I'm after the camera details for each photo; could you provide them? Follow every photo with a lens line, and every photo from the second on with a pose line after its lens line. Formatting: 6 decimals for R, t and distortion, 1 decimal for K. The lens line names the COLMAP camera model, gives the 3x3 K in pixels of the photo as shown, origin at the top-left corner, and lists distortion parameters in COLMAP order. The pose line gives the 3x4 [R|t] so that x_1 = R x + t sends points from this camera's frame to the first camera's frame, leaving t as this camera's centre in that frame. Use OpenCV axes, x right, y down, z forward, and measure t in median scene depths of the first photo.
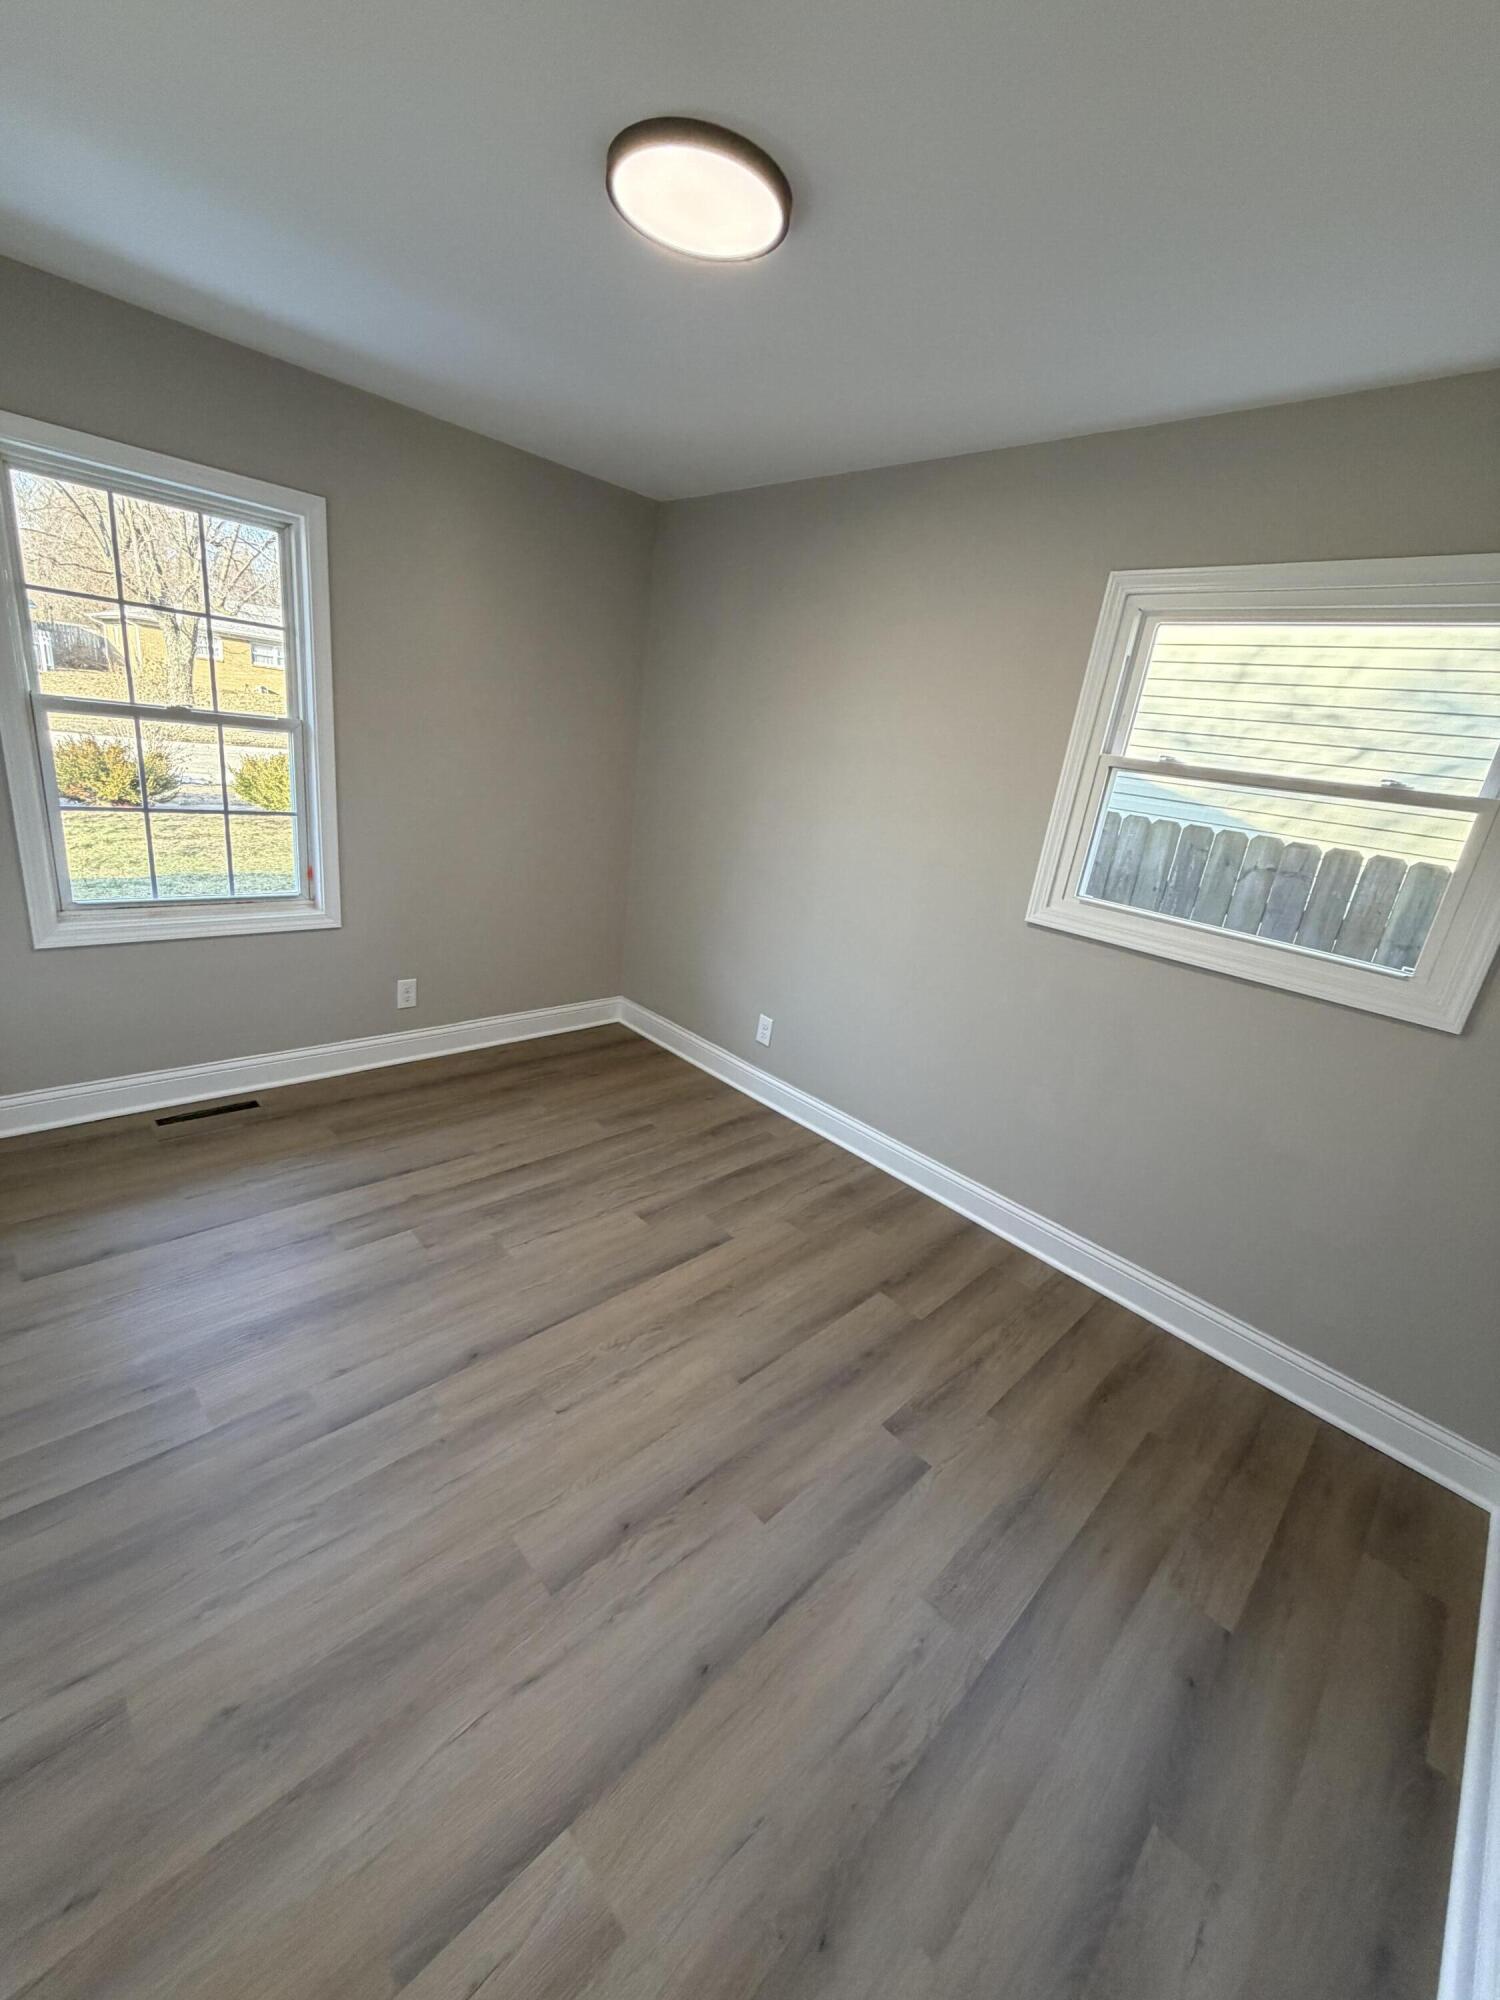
lens RADIAL K [[797.1, 0, 751.8], [0, 797.1, 999.7], [0, 0, 1]] dist [-0.001037, 0.000283]
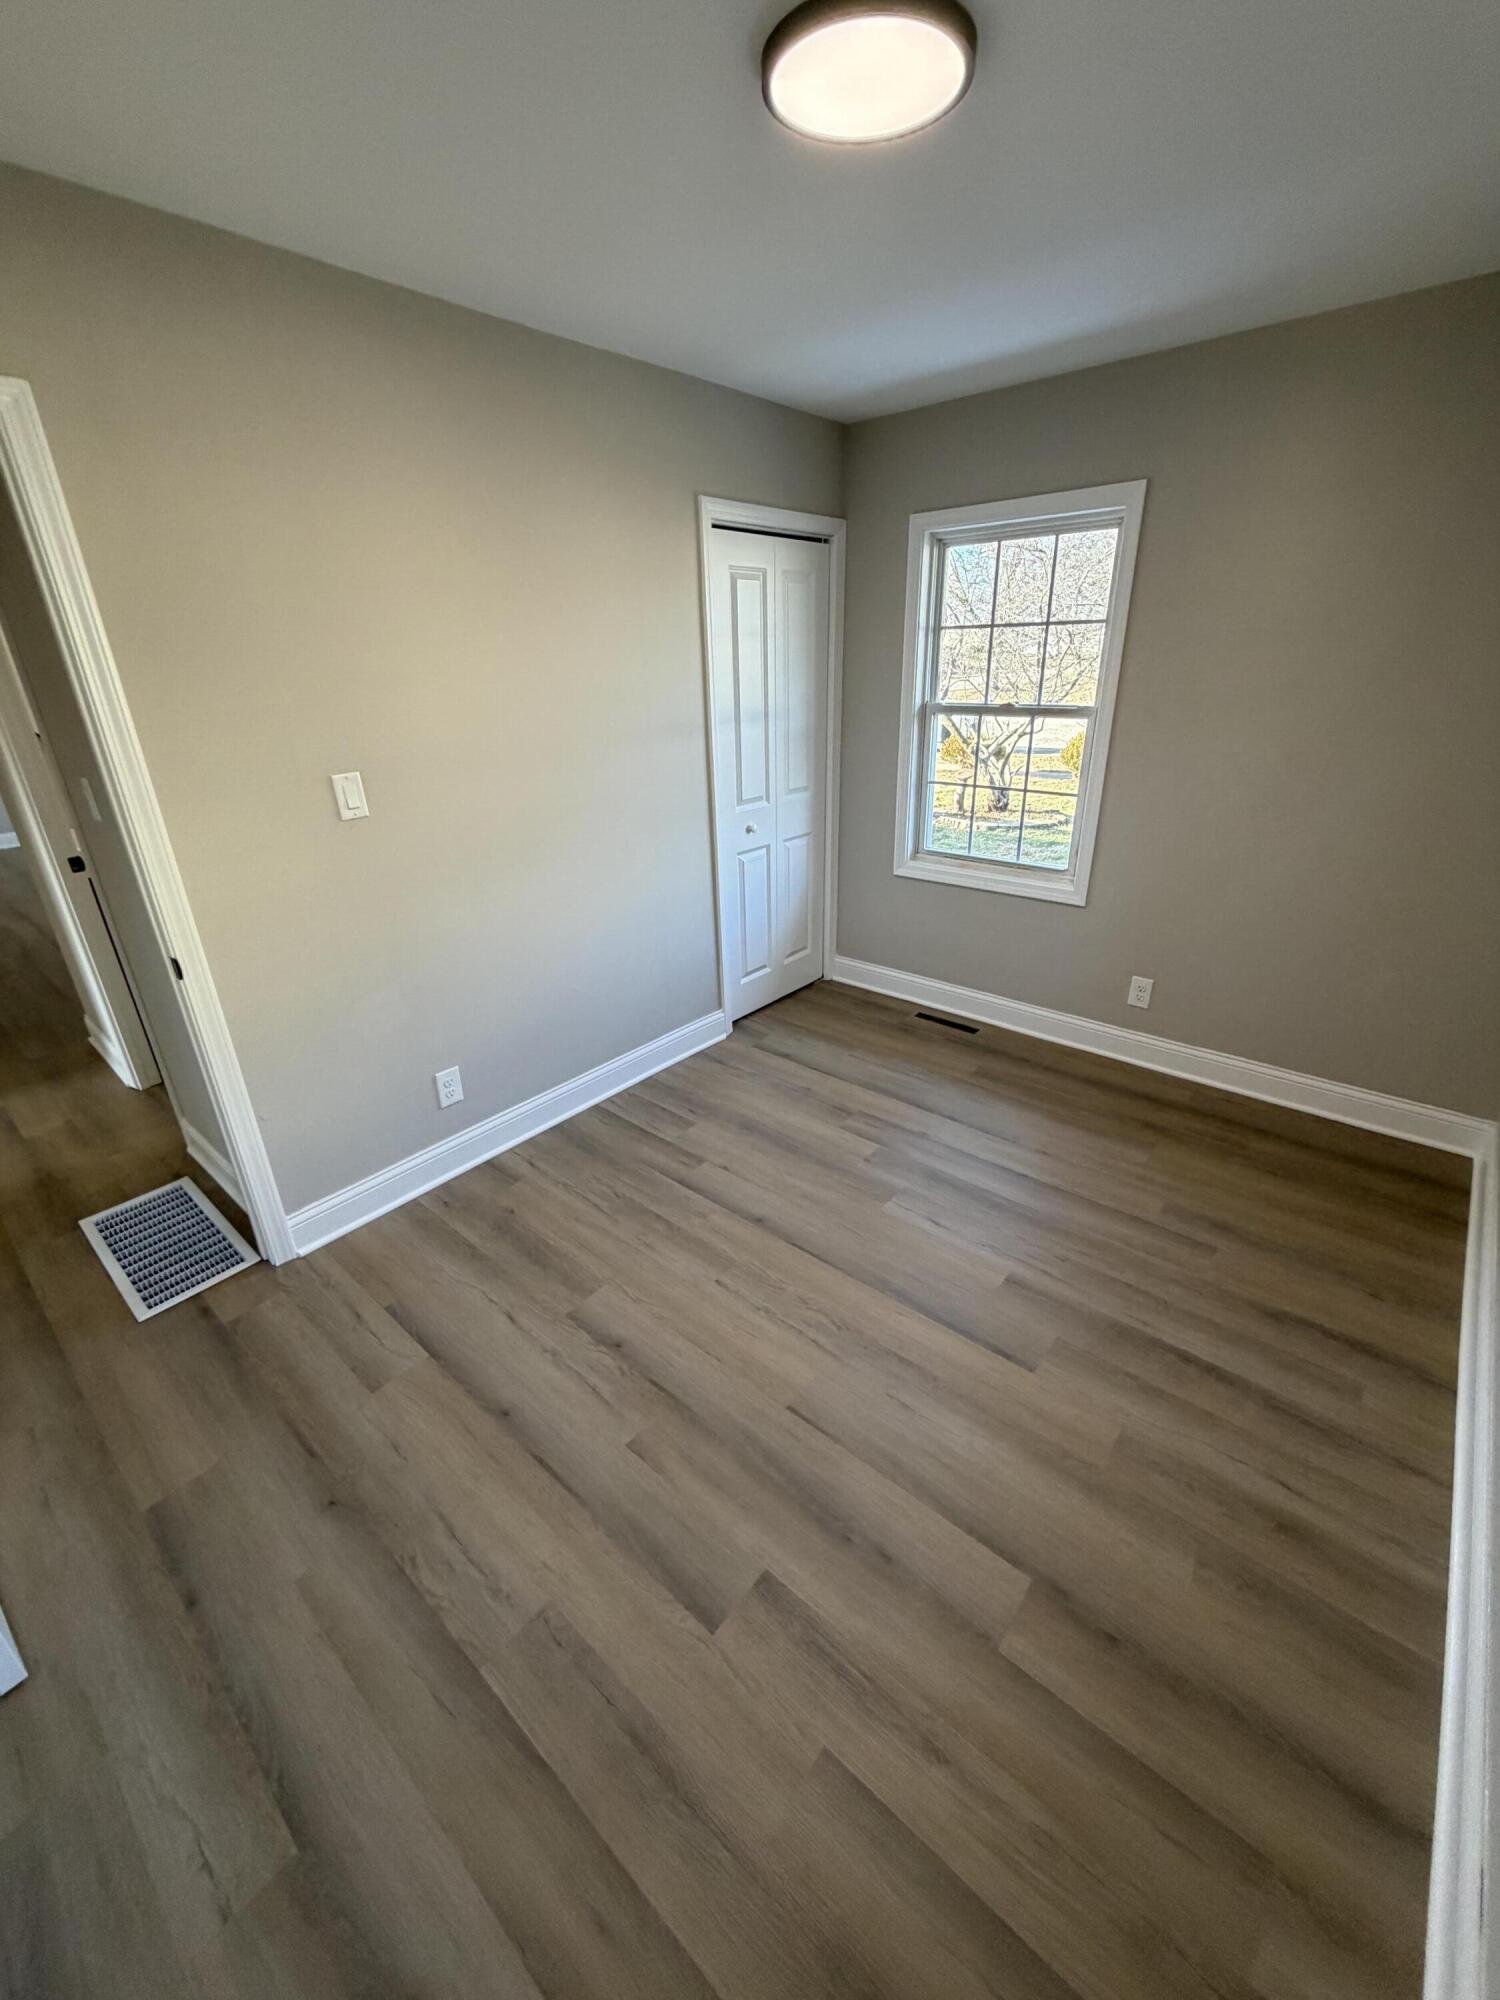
lens RADIAL K [[797.1, 0, 751.8], [0, 797.1, 999.7], [0, 0, 1]] dist [-0.001037, 0.000283]
pose [[0.082681, 0.277729, -0.957095, 0.594944], [-0.282297, 0.927574, 0.244776, -0.137971], [0.955758, 0.249946, 0.155094, 0.568906]]
